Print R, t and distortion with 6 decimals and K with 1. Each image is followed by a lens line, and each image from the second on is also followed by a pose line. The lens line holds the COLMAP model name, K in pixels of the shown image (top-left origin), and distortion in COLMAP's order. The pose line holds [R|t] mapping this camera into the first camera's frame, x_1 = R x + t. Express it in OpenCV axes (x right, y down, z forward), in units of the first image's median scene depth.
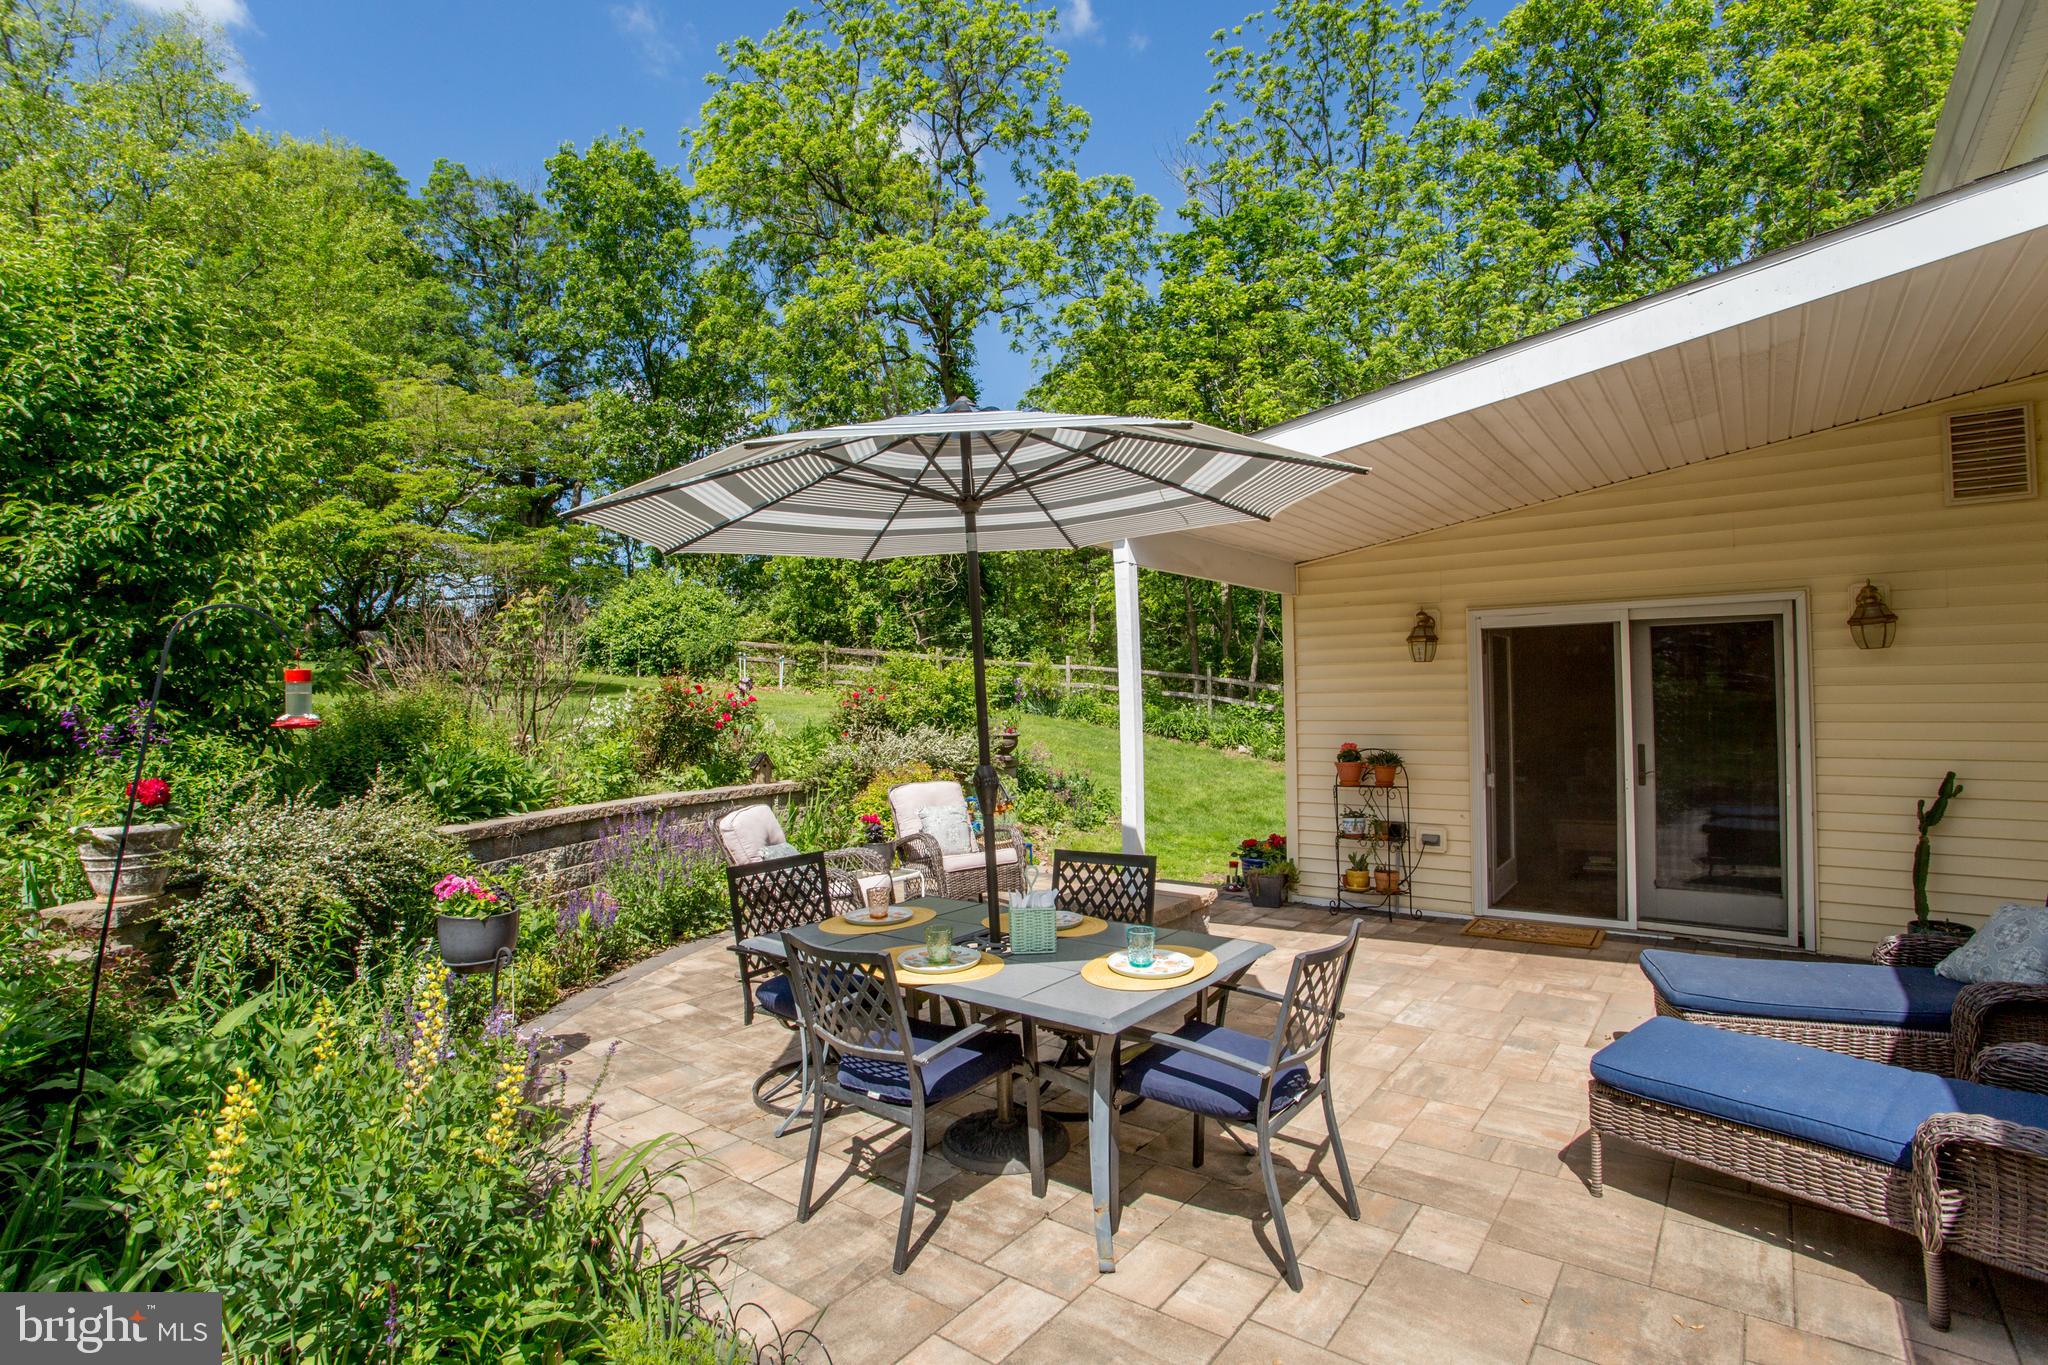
lens RADIAL K [[947.2, 0, 1024.0], [0, 947.2, 682.5], [0, 0, 1]] dist [-0.001748, -0.000084]
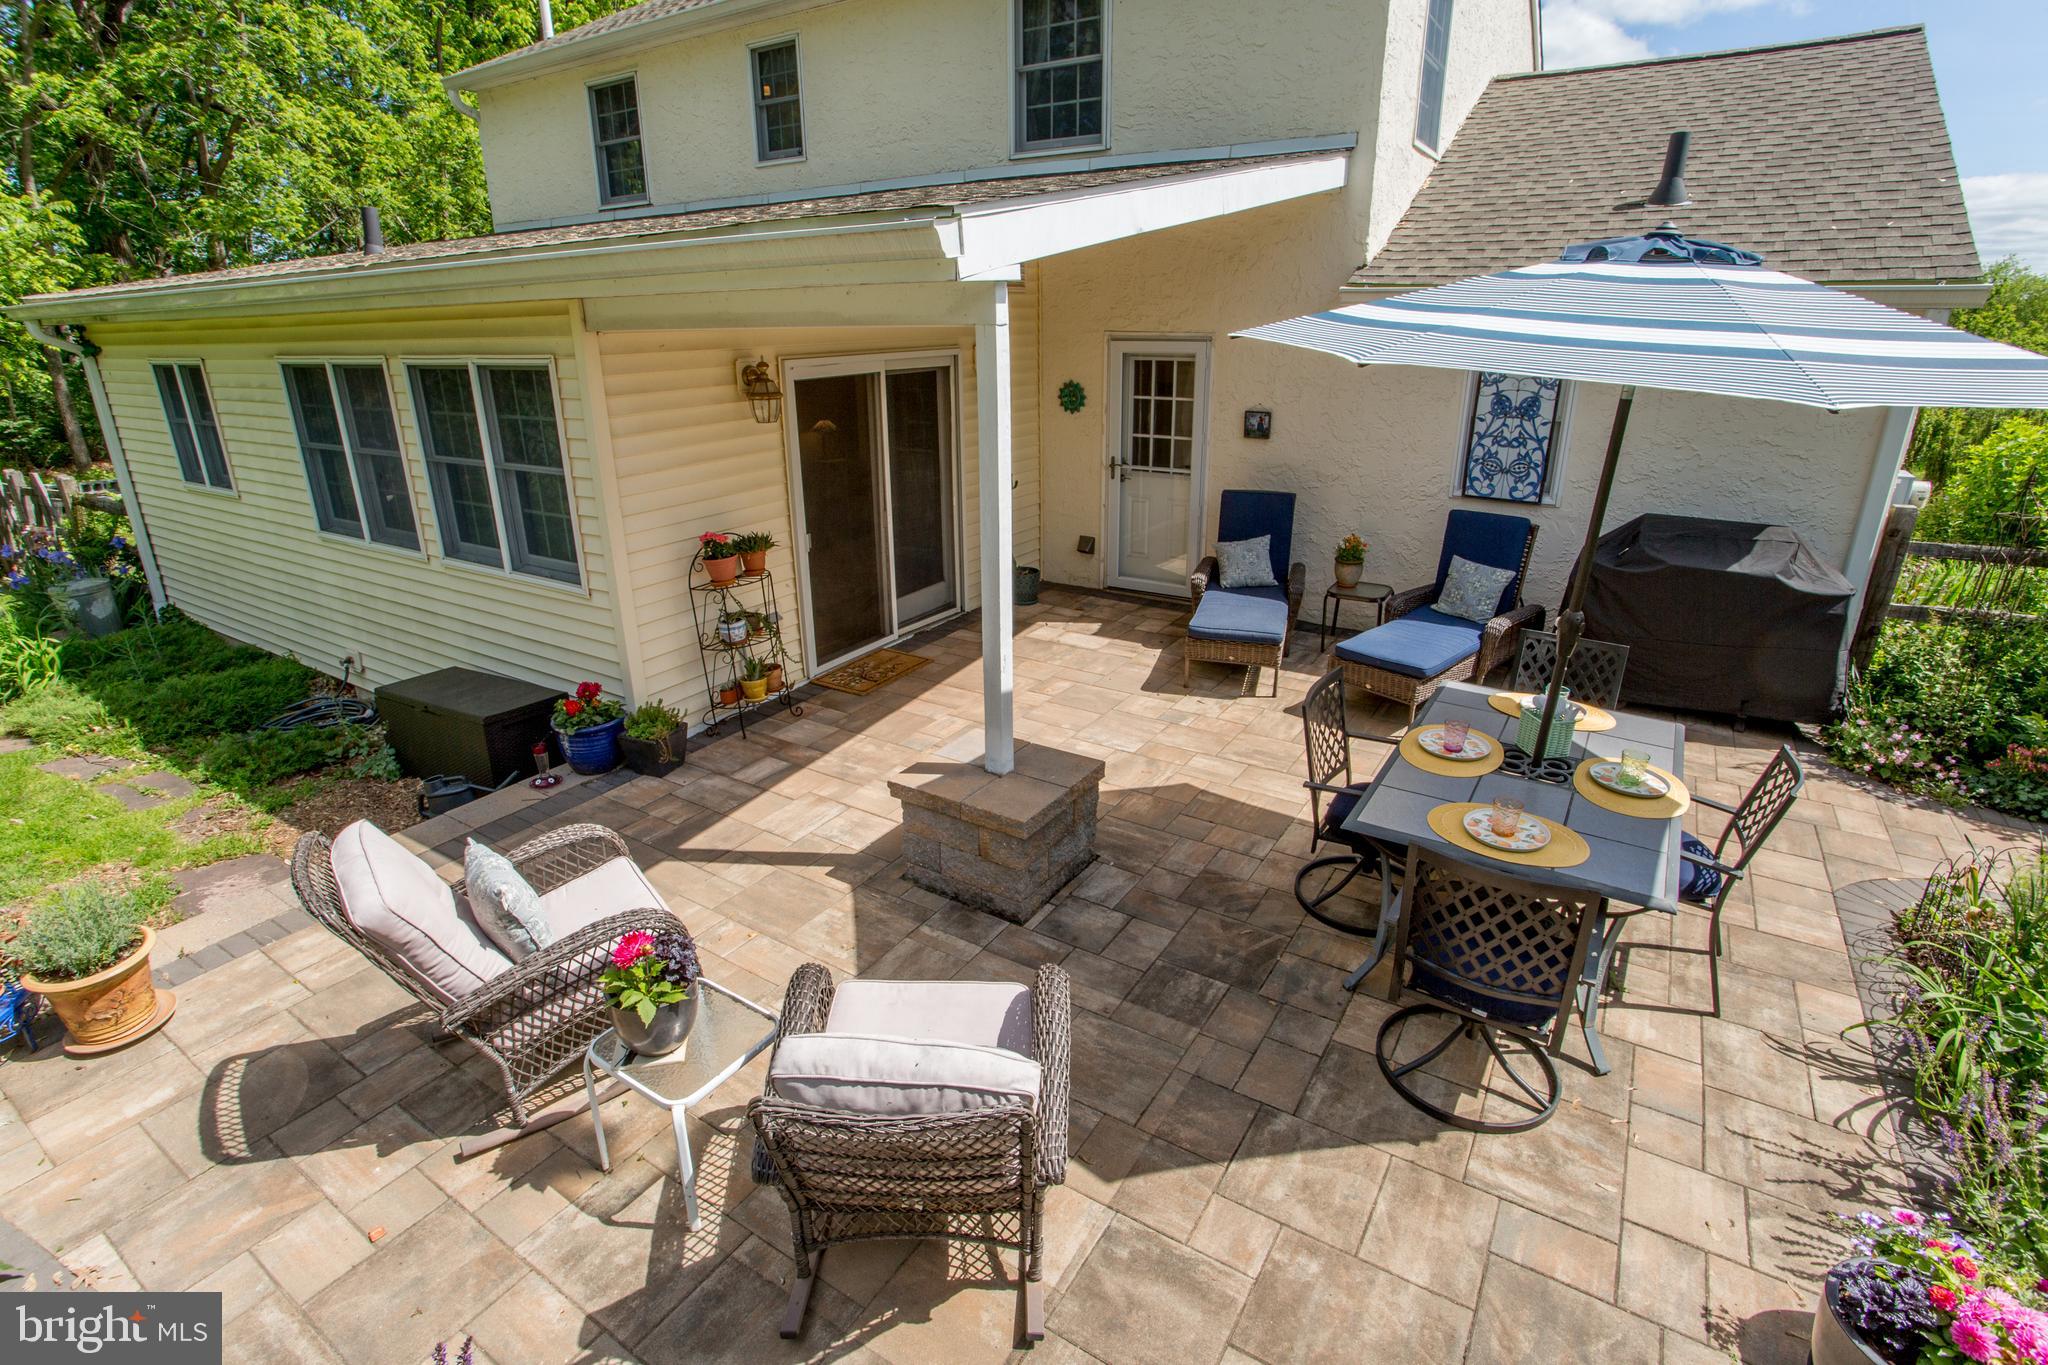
lens RADIAL K [[1004.0, 0, 1019.9], [0, 1004.0, 641.0], [0, 0, 1]] dist [-0.002850, -0.000485]
pose [[-0.078261, -0.292041, 0.953198, -0.581264], [-0.004692, 0.956228, 0.292584, -0.108724], [-0.996922, 0.018425, -0.076206, 0.933723]]
